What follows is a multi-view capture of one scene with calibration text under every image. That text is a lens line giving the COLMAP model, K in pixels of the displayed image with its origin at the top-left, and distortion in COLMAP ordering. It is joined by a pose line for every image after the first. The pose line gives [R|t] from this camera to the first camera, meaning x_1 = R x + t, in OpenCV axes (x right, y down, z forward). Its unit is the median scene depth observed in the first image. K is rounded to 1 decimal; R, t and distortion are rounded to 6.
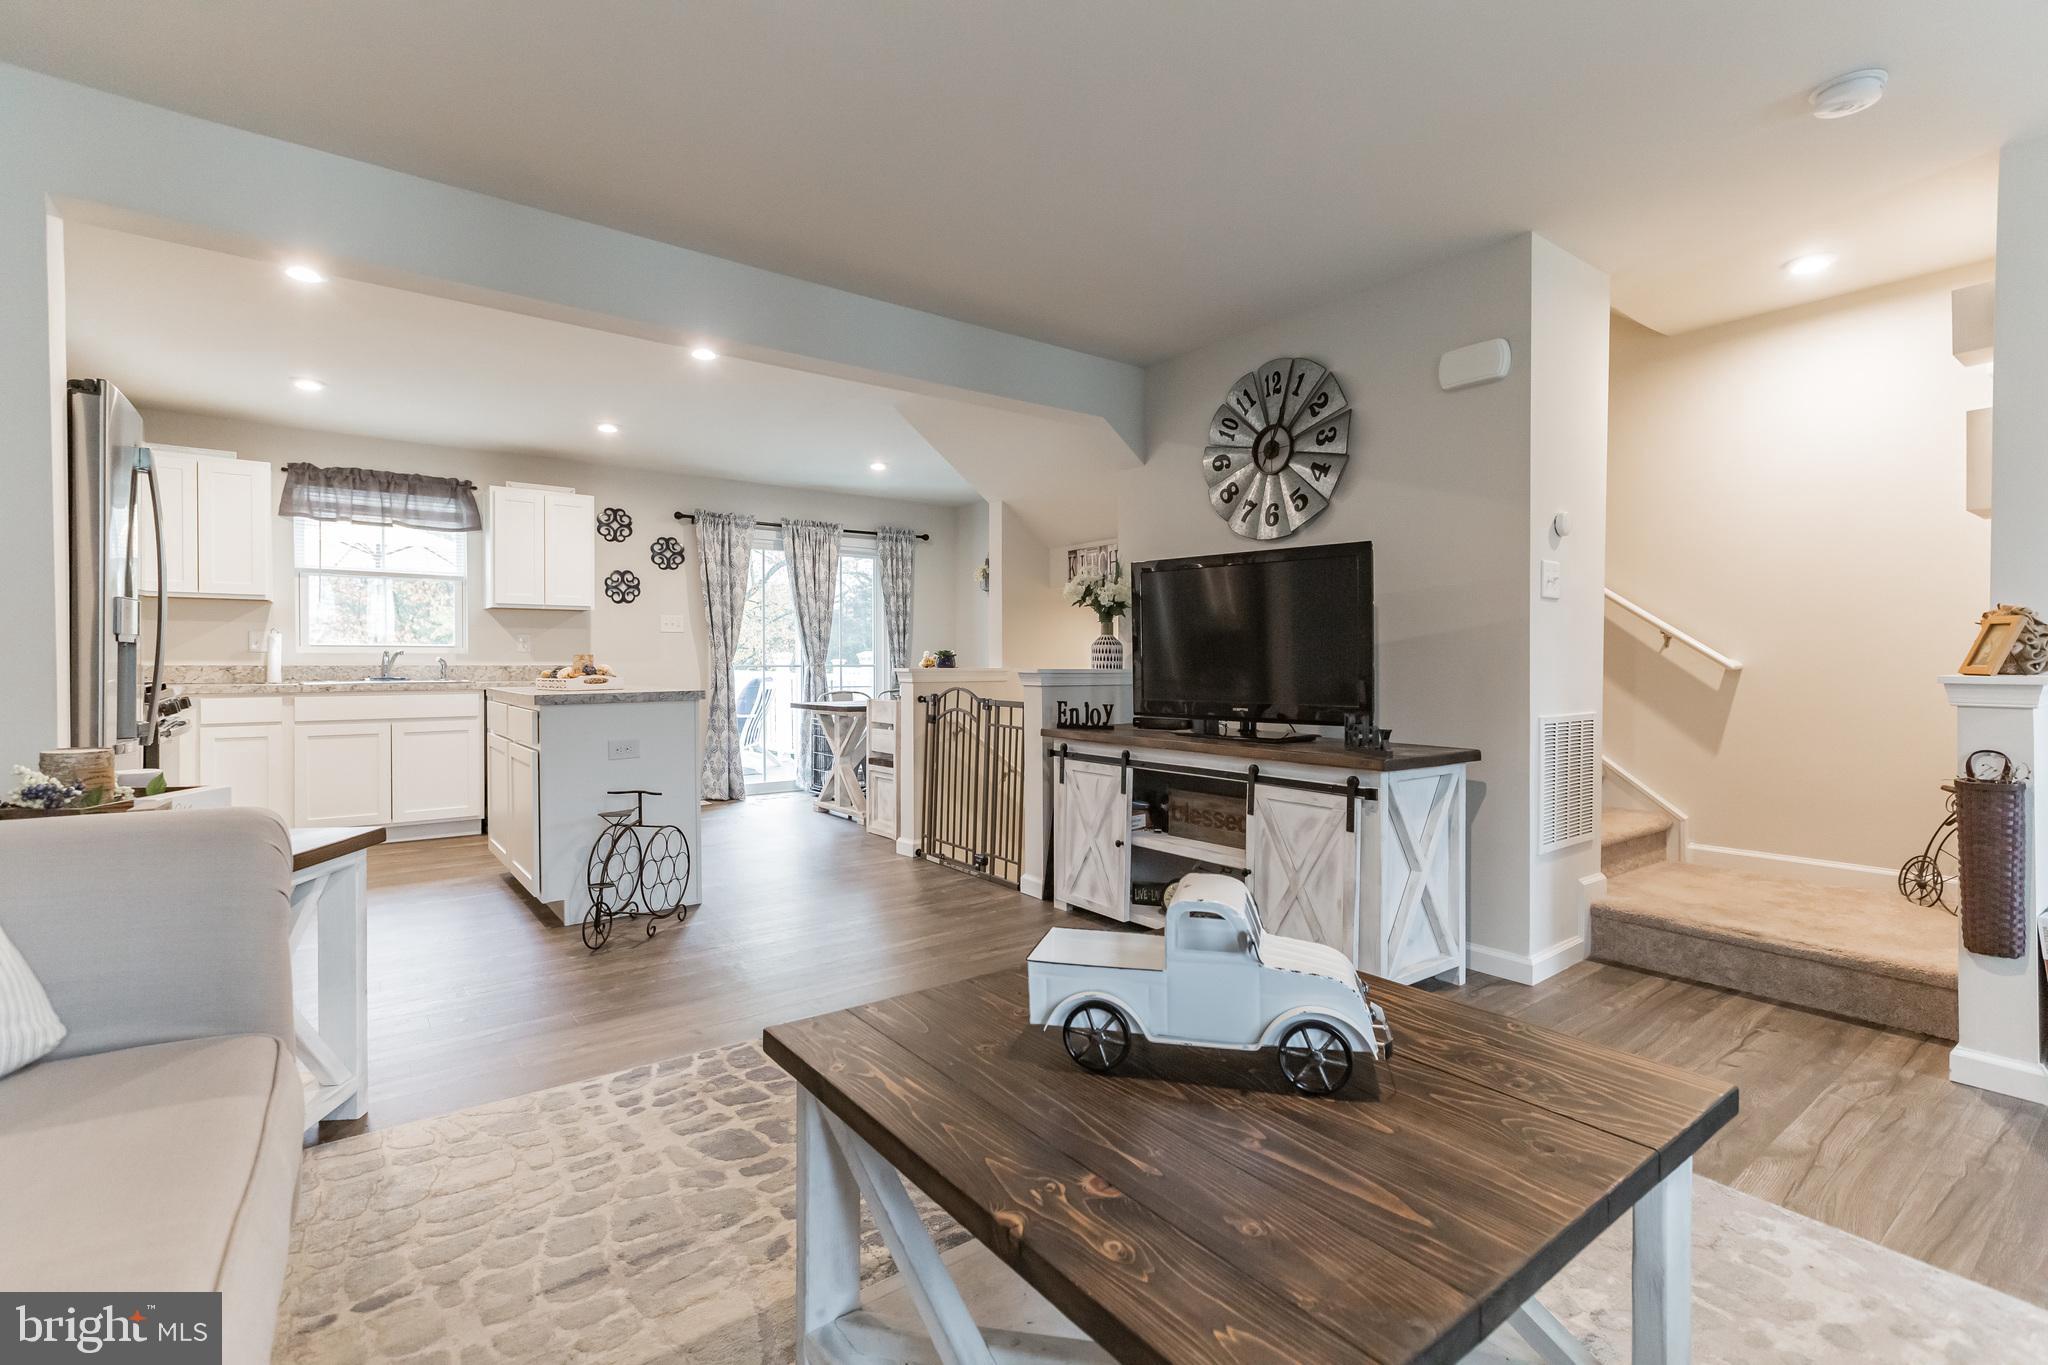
lens RADIAL K [[920.4, 0, 1024.0], [0, 920.4, 682.5], [0, 0, 1]] dist [0.002470, 0.000365]
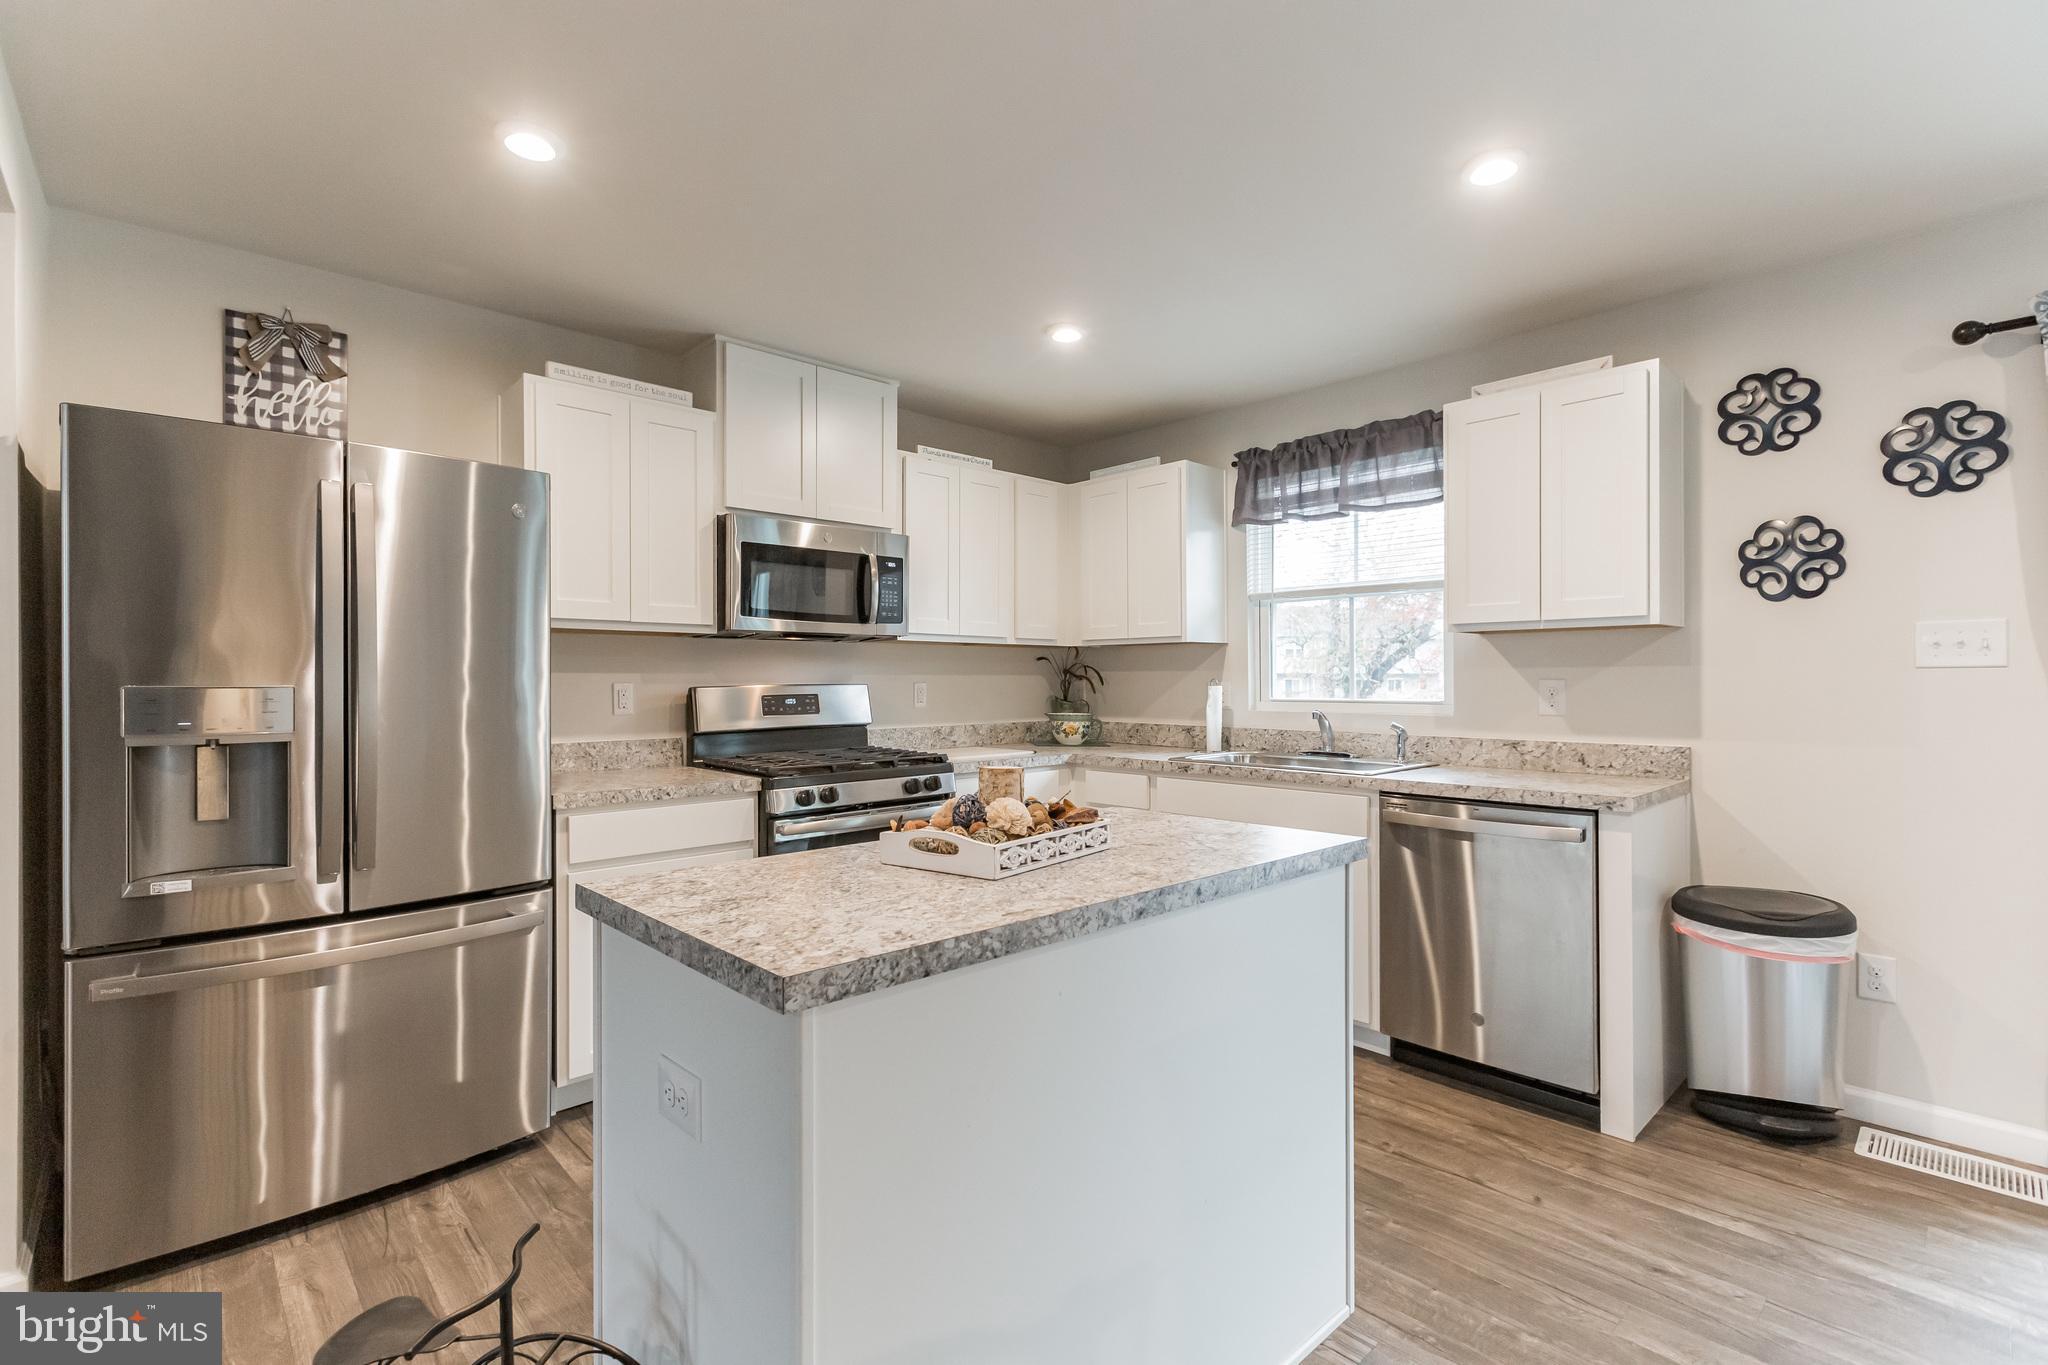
lens RADIAL K [[920.4, 0, 1024.0], [0, 920.4, 682.5], [0, 0, 1]] dist [0.002470, 0.000365]
pose [[0.098742, 0.003236, -0.995108, -0.062806], [-0.018403, 0.999830, 0.001425, -0.042763], [0.994943, 0.018172, 0.098785, 0.611771]]
